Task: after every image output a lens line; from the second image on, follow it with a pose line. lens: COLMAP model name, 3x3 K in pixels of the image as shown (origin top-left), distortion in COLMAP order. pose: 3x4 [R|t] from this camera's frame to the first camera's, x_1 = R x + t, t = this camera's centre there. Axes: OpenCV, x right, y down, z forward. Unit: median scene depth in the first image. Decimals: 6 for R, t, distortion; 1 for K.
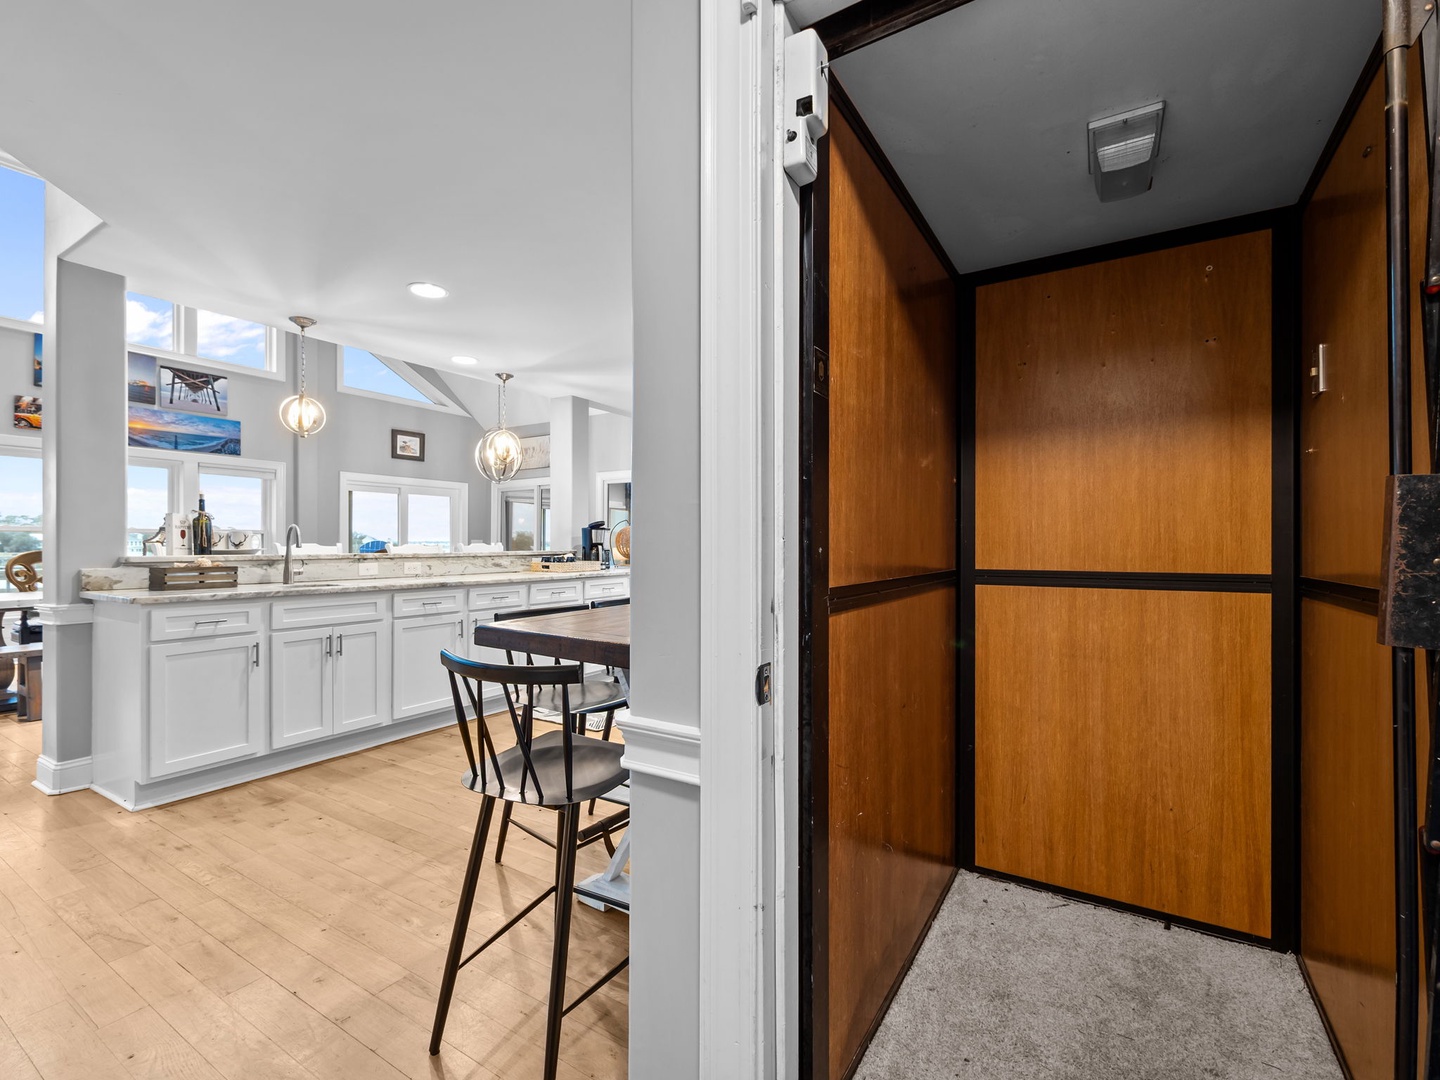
lens RADIAL K [[672.6, 0, 723.2], [0, 672.6, 537.6], [0, 0, 1]] dist [0.001401, 0.001449]
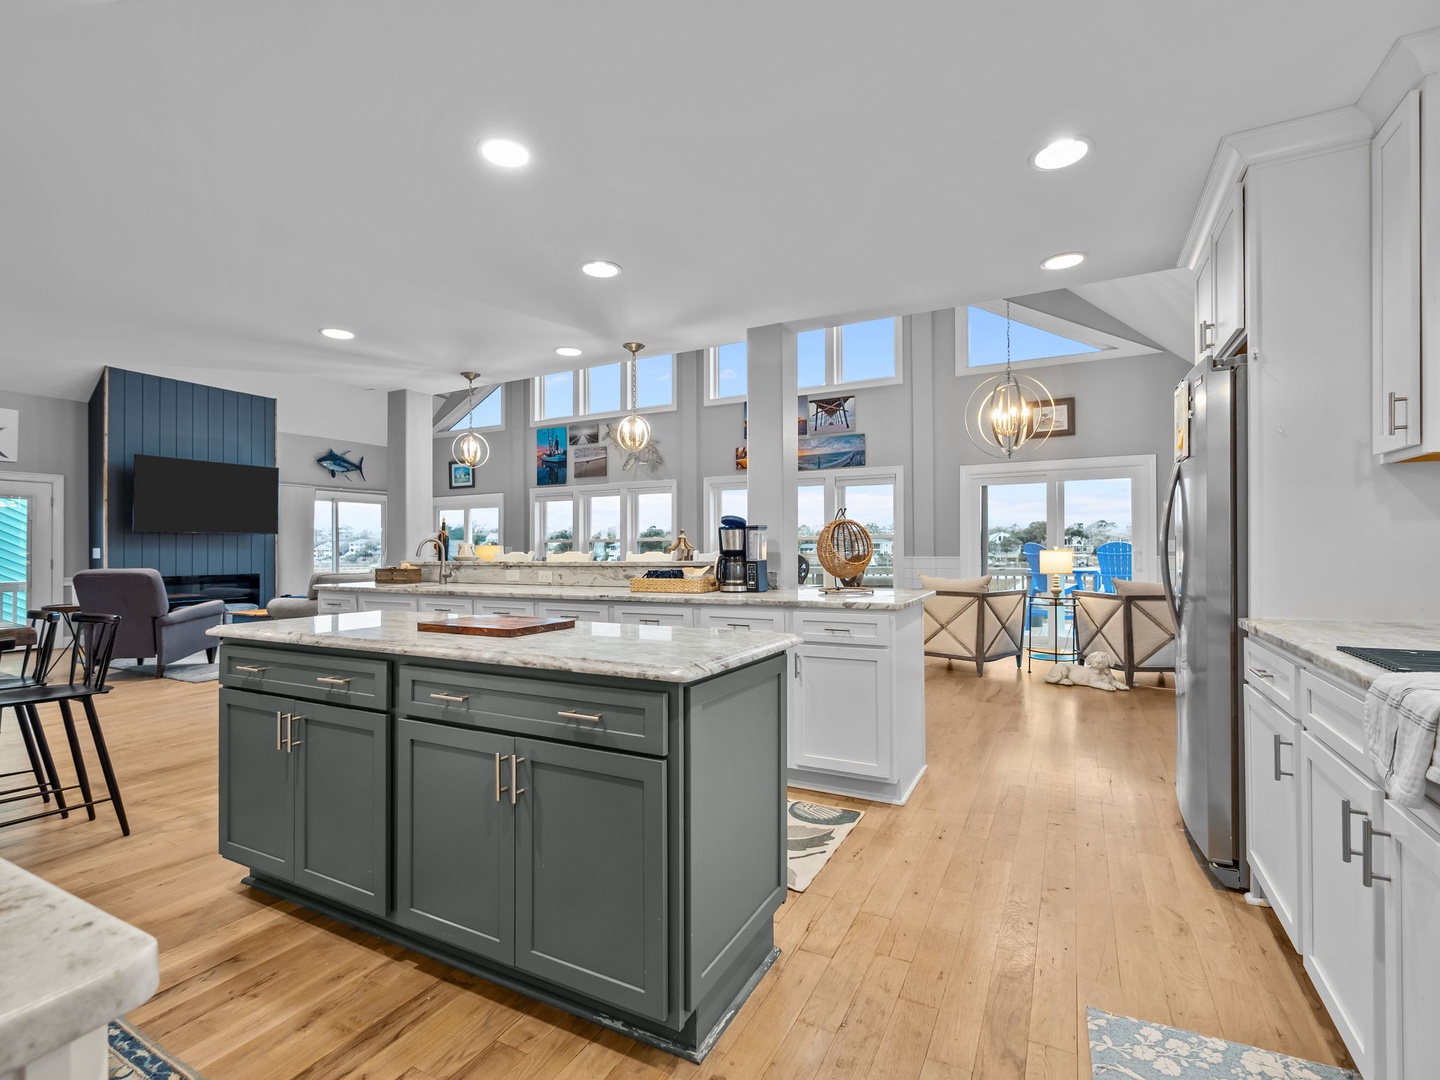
lens RADIAL K [[672.6, 0, 723.0], [0, 672.6, 543.3], [0, 0, 1]] dist [0.001401, 0.001449]
pose [[0.080321, -0.007555, -0.996740, 0.401906], [0.020235, 0.999778, -0.005948, 0.004914], [0.996564, -0.019691, 0.080456, 0.836103]]
